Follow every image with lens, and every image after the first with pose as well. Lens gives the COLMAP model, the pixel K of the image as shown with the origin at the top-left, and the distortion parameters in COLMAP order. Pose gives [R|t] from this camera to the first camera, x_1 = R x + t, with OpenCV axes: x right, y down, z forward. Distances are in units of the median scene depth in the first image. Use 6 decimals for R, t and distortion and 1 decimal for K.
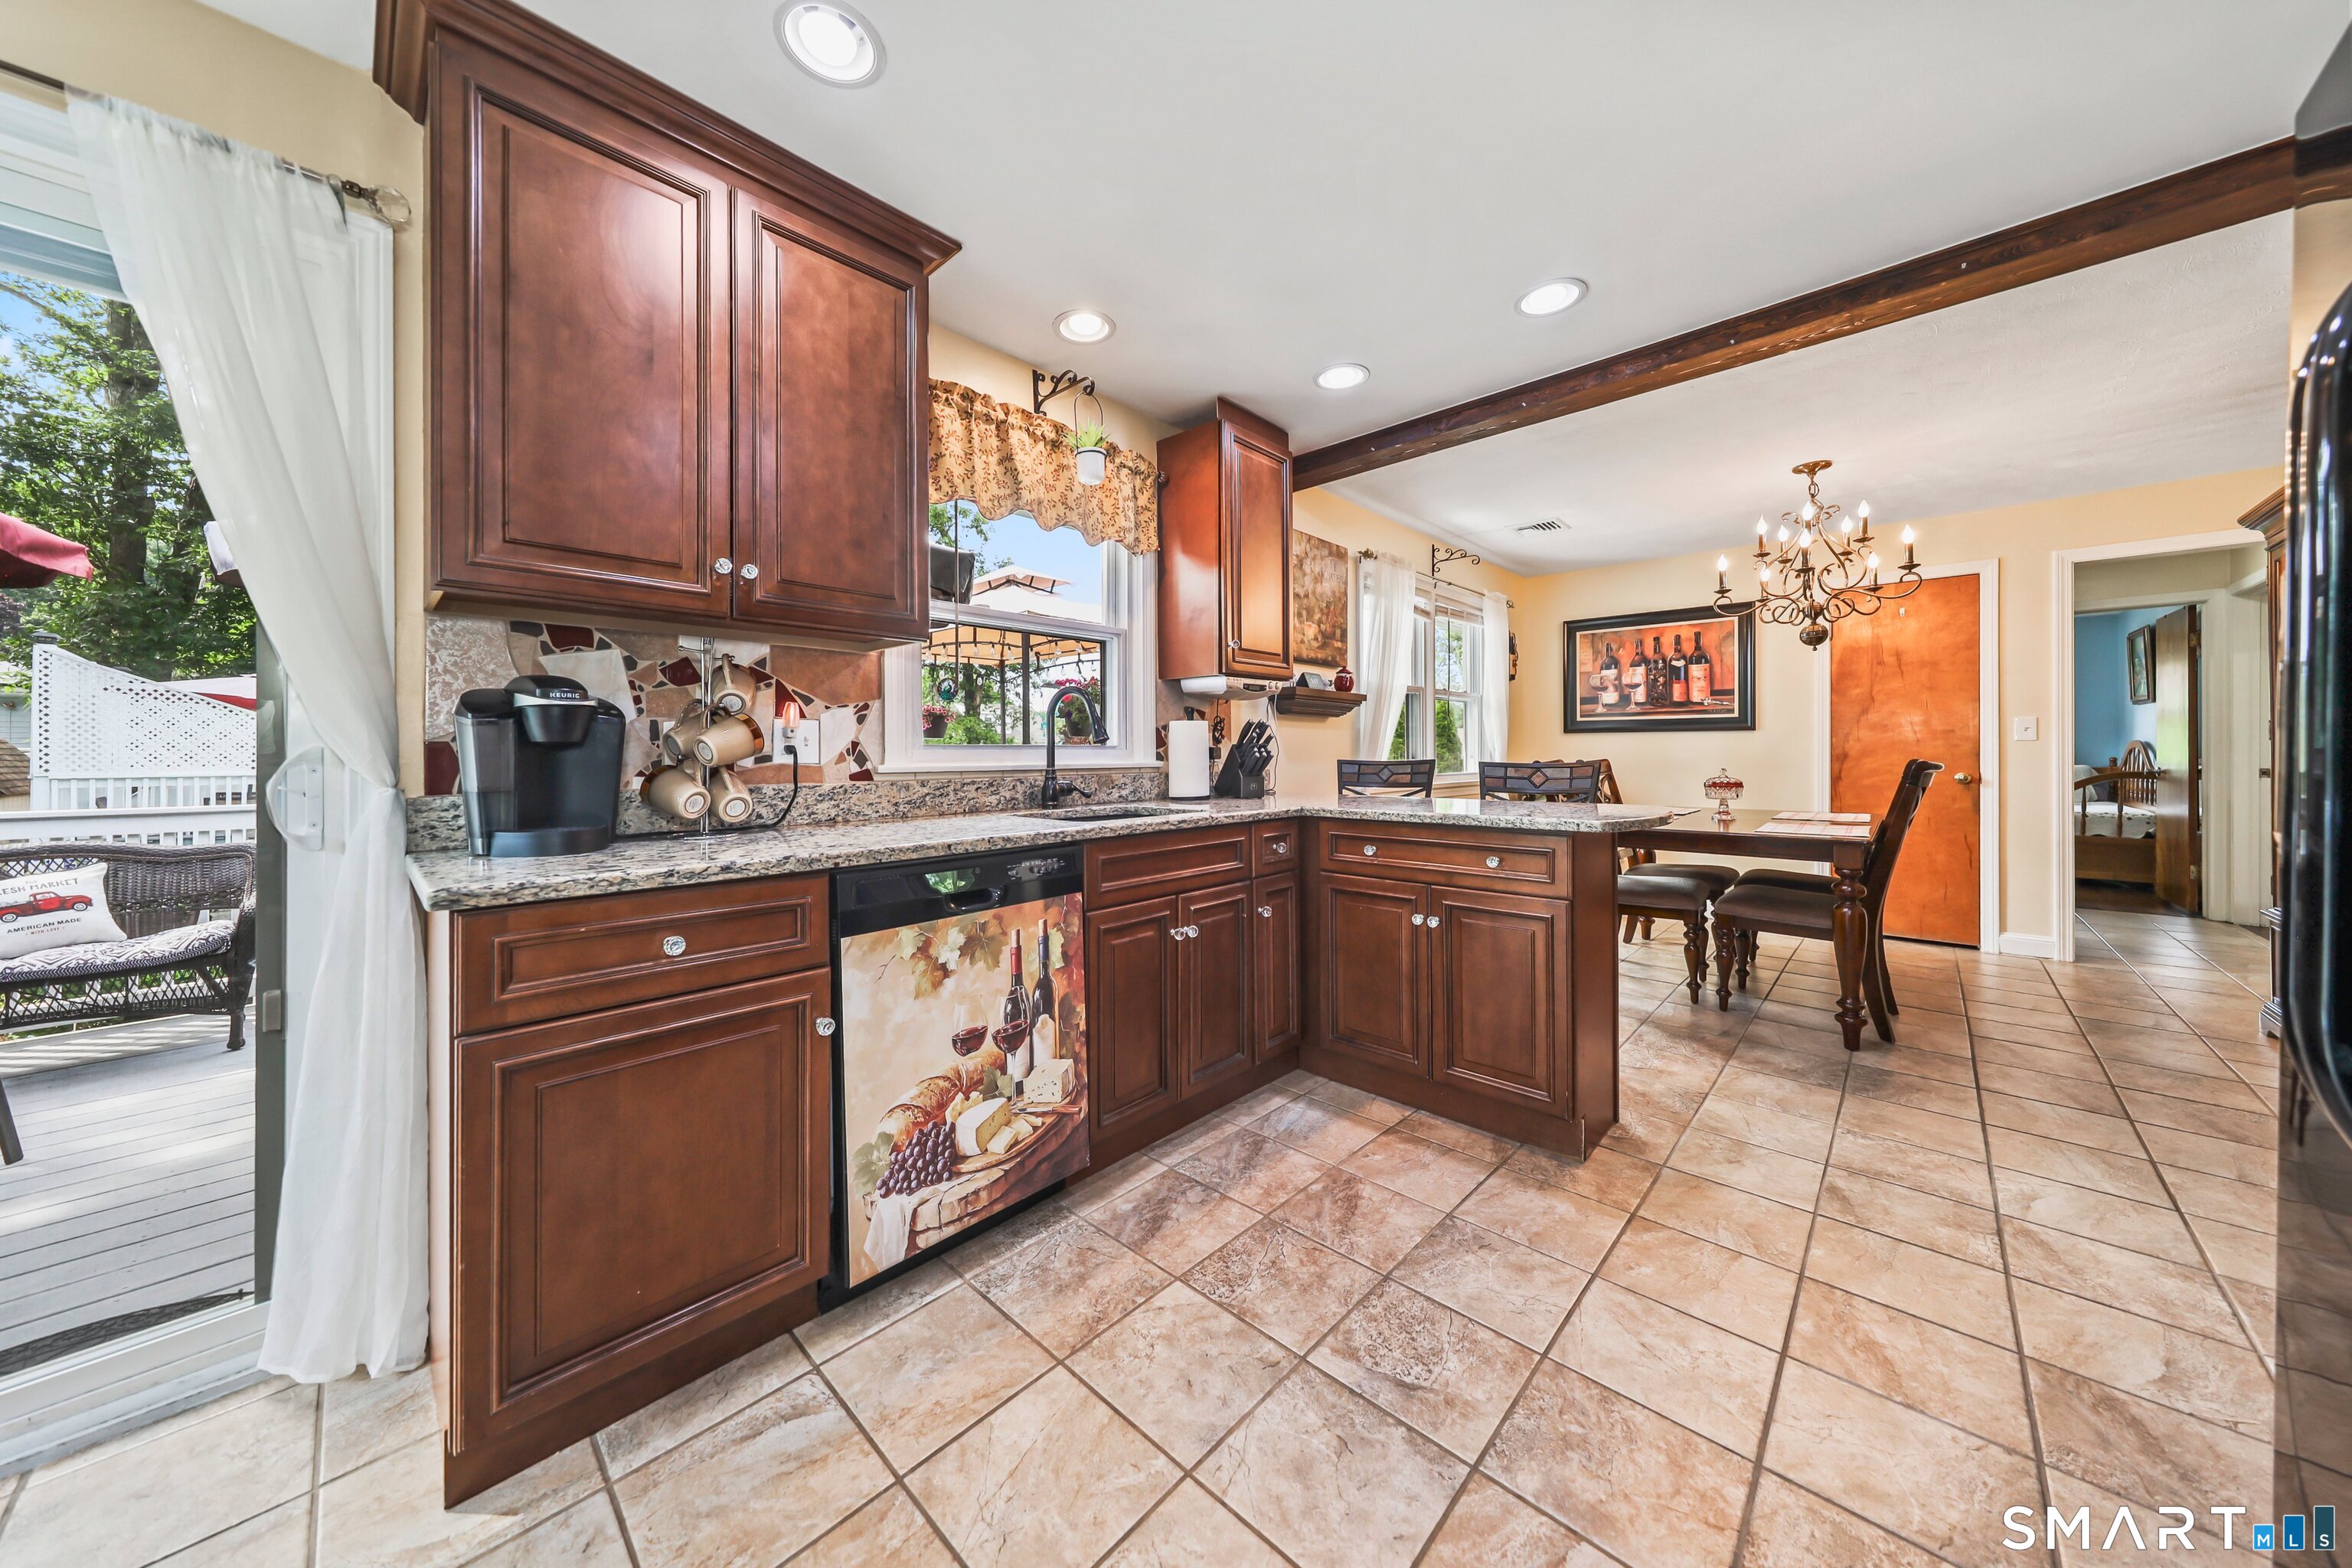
lens RADIAL K [[779.8, 0, 1150.7], [0, 779.8, 757.3], [0, 0, 1]] dist [0.000900, 0.000014]
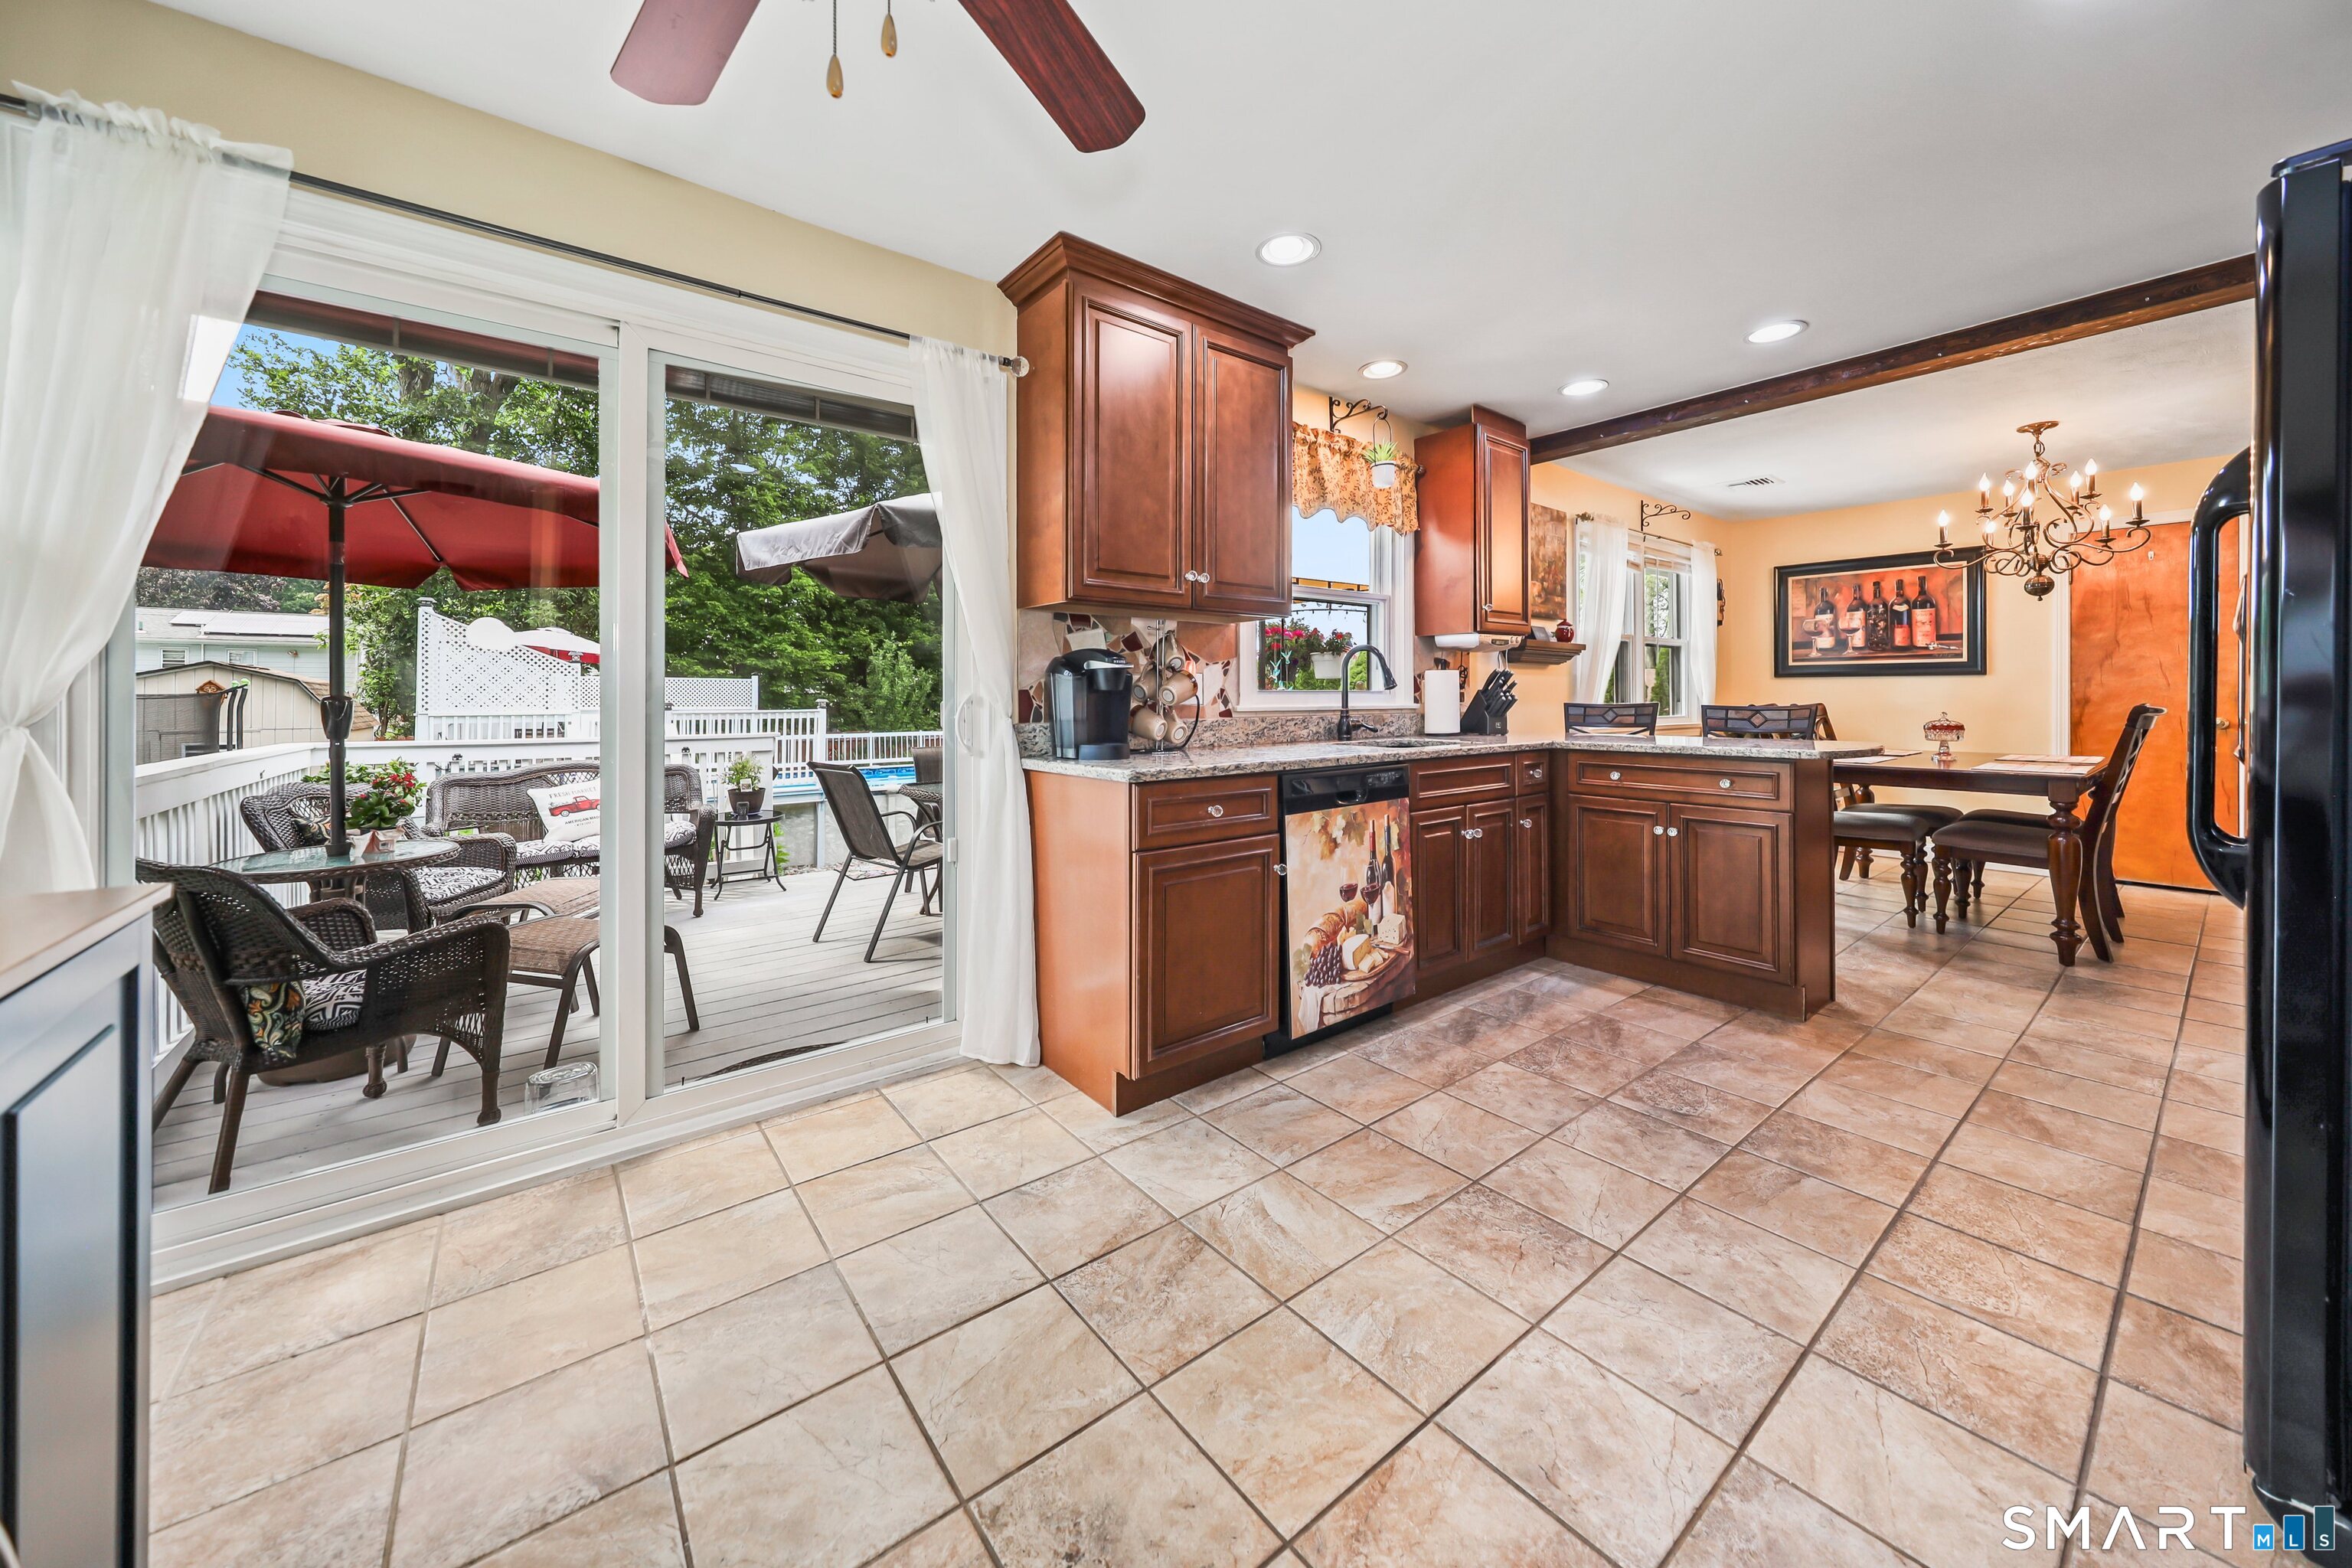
lens RADIAL K [[832.1, 0, 1162.7], [0, 832.1, 699.6], [0, 0, 1]] dist [0.002310, 0.000105]
pose [[0.990478, 0.001881, -0.137659, -0.269792], [-0.002042, 0.999997, -0.001032, 0.001110], [0.137656, 0.001303, 0.990479, -0.448815]]
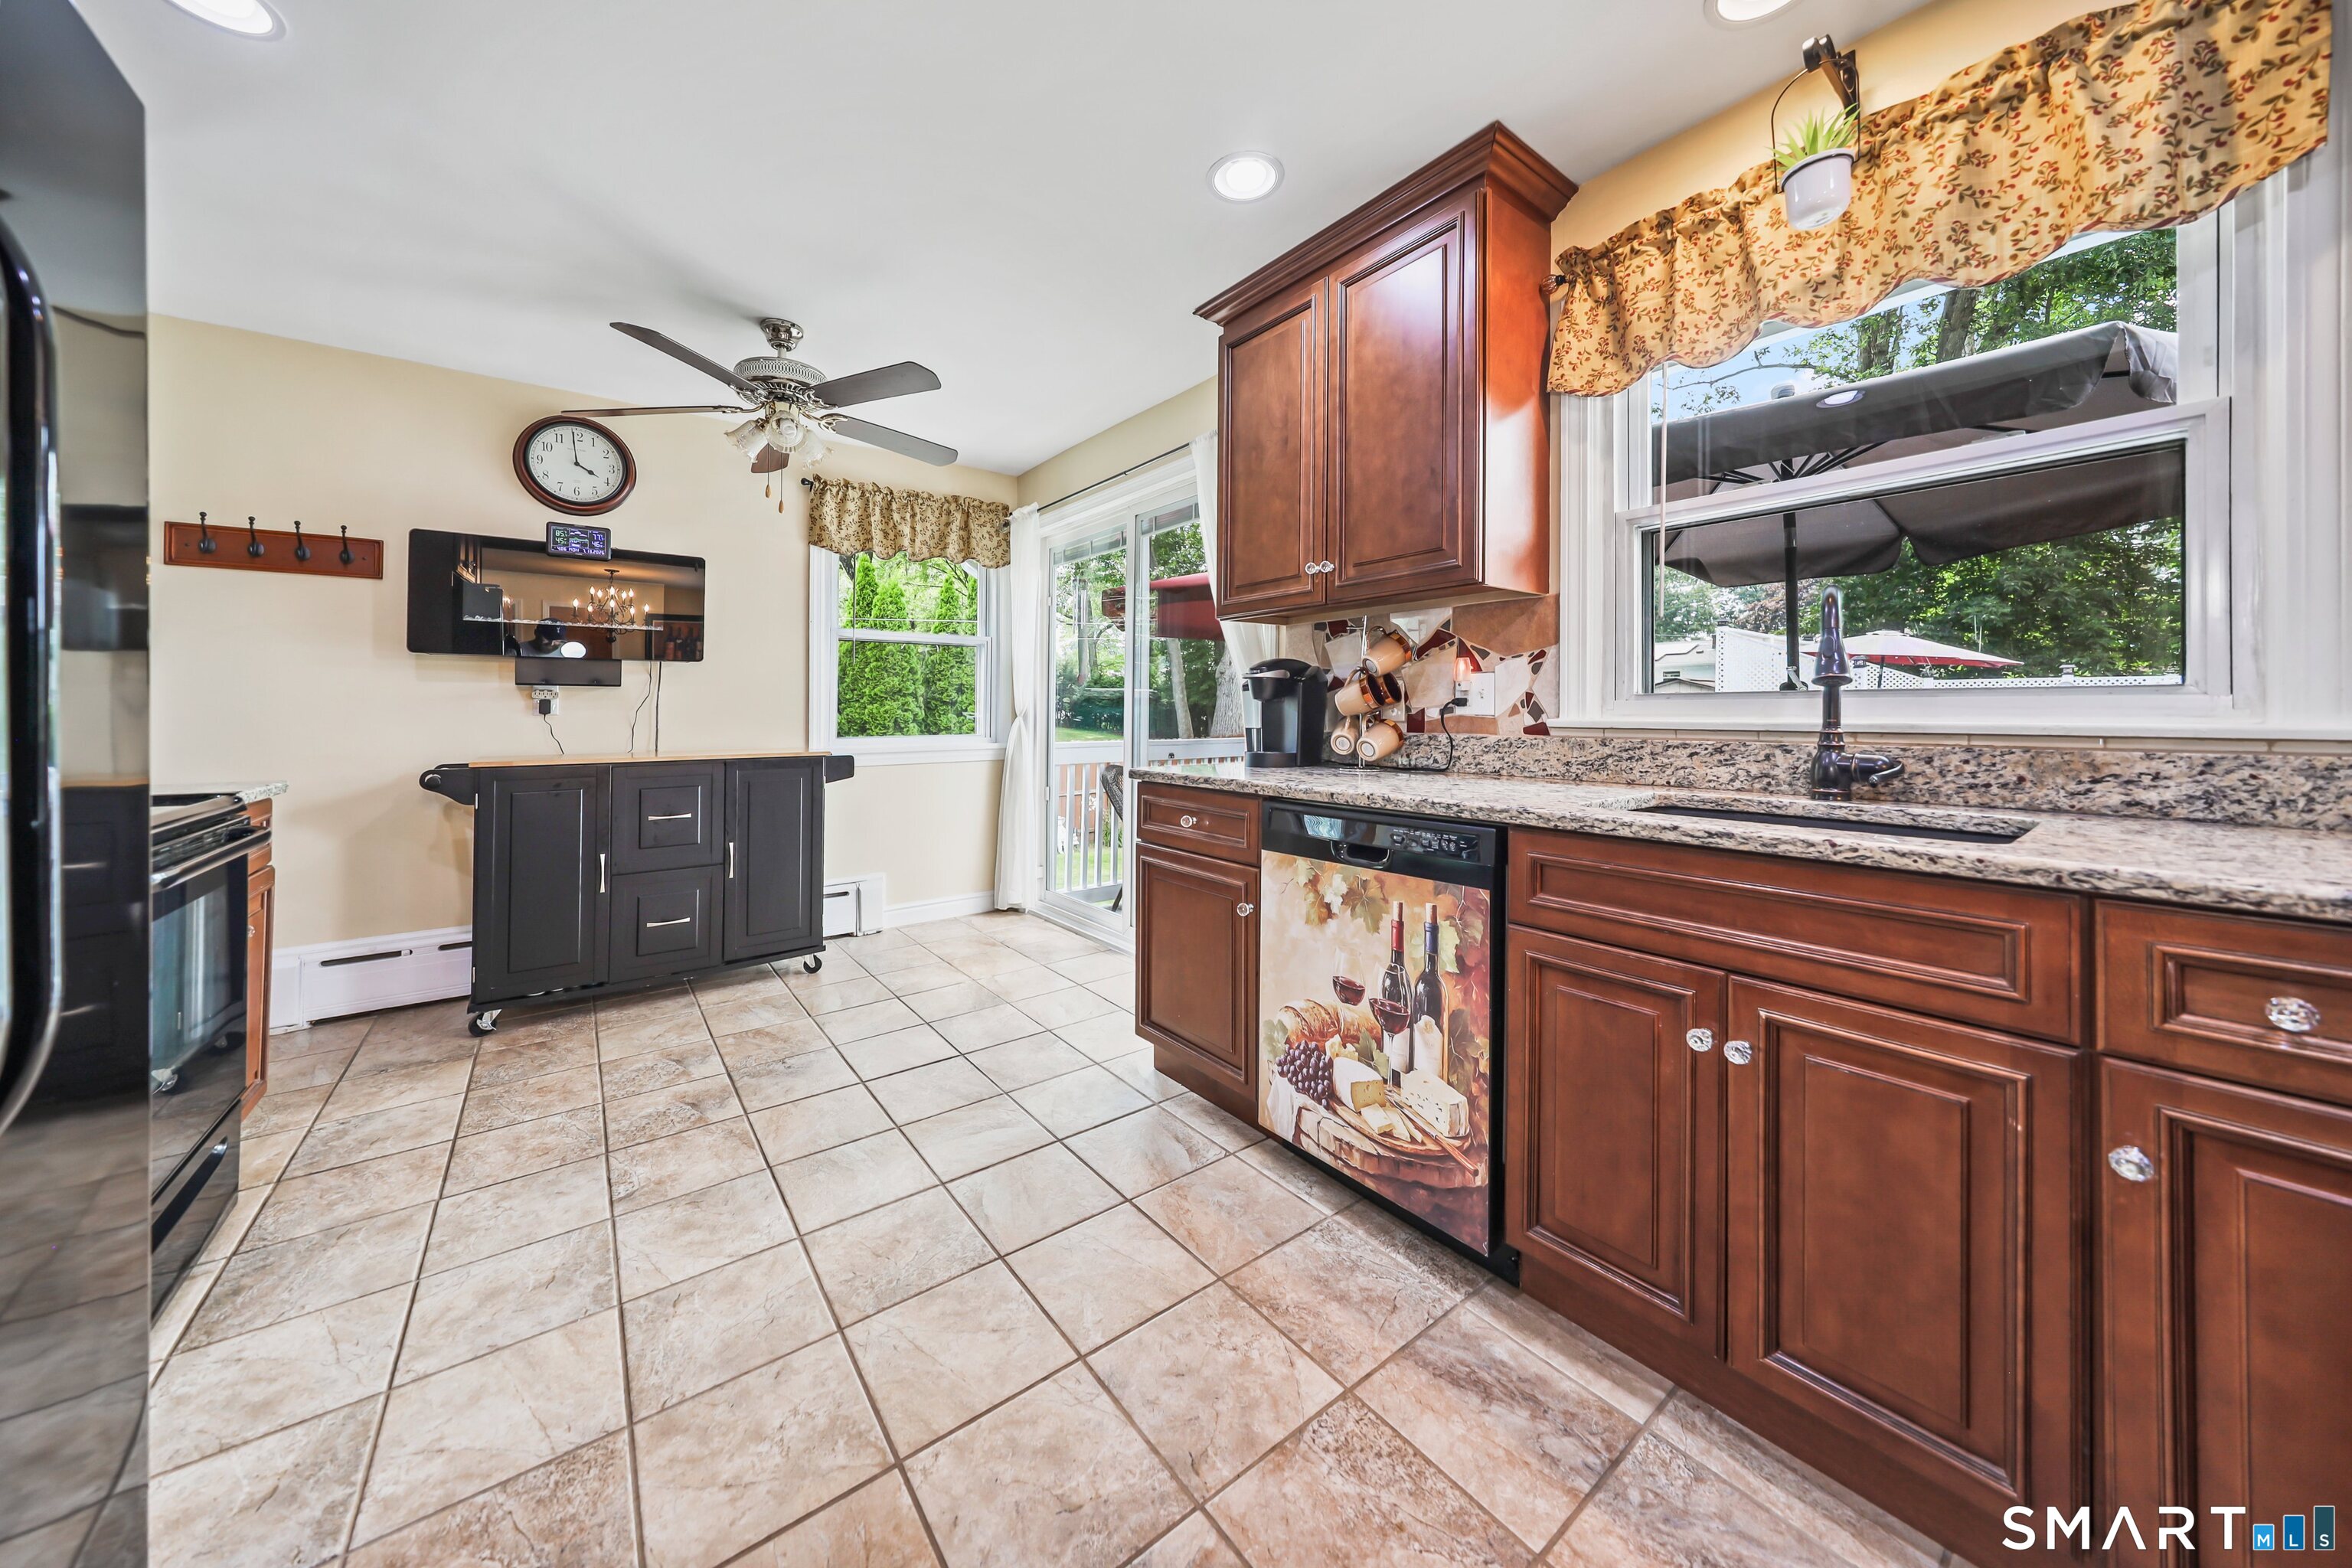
lens RADIAL K [[791.5, 0, 1160.3], [0, 791.5, 699.8], [0, 0, 1]] dist [-0.000765, 0.000151]
pose [[-0.151038, -0.005672, -0.988512, 0.605834], [-0.000541, 0.999984, -0.005655, -0.005620], [0.988528, -0.000320, -0.151039, 0.676609]]
